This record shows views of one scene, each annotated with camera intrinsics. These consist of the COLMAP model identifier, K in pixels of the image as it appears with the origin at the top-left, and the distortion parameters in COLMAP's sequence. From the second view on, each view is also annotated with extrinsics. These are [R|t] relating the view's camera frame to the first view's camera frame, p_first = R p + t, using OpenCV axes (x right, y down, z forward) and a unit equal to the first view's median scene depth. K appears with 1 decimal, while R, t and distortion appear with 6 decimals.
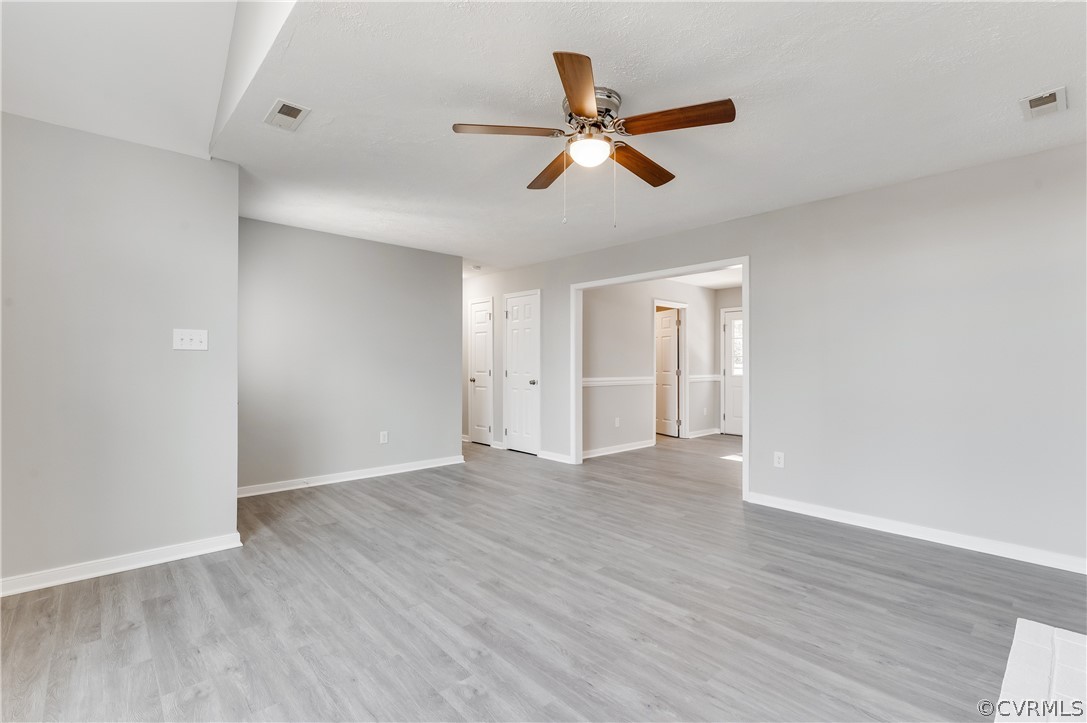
lens RADIAL K [[483.9, 0, 543.5], [0, 483.9, 361.5], [0, 0, 1]] dist [0.001608, -0.000036]
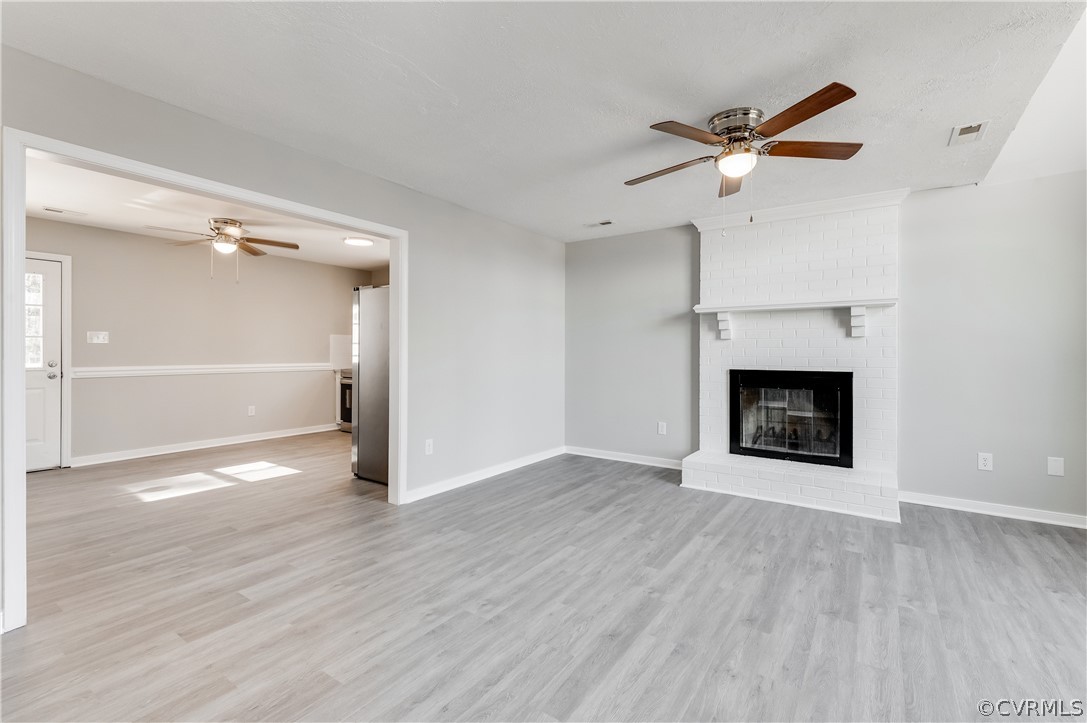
lens RADIAL K [[483.1, 0, 537.1], [0, 483.1, 352.8], [0, 0, 1]] dist [0.006077, 0.000267]
pose [[-0.204686, -0.008620, 0.978790, -0.789556], [-0.009356, 0.999933, 0.006850, -0.001096], [-0.978783, -0.007755, -0.204753, 1.459319]]
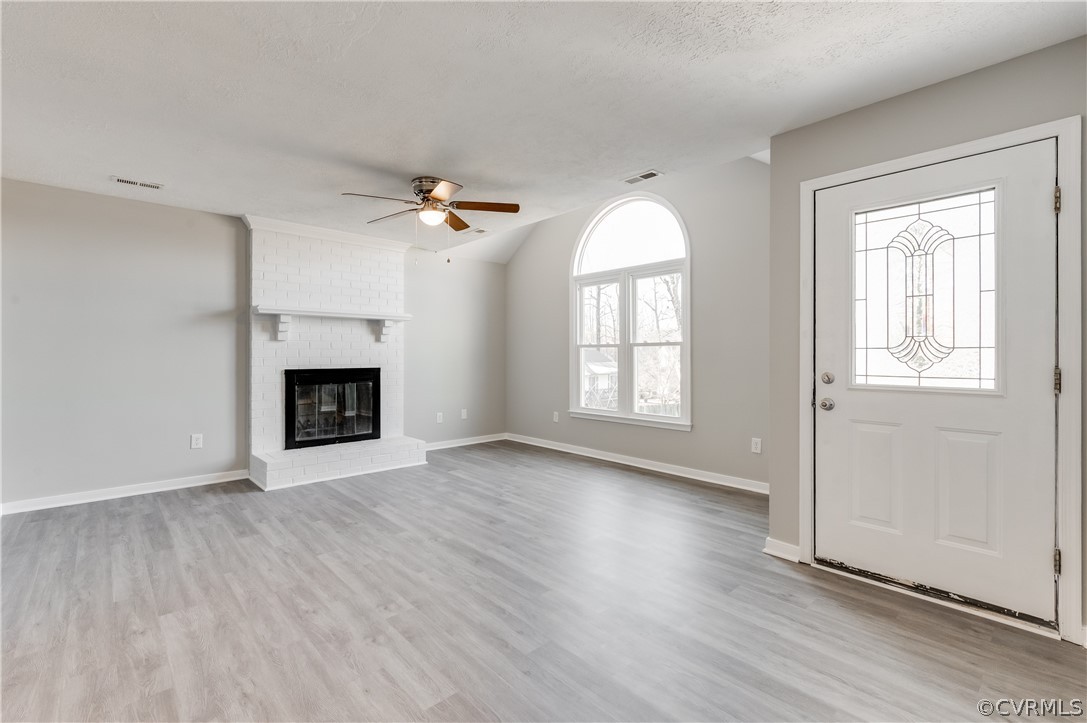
lens RADIAL K [[483.1, 0, 537.1], [0, 483.1, 352.8], [0, 0, 1]] dist [0.006077, 0.000267]
pose [[-0.999878, -0.006140, 0.014345, -0.224818], [-0.006247, 0.999953, -0.007400, 0.008136], [-0.014299, -0.007489, -0.999870, 2.202828]]
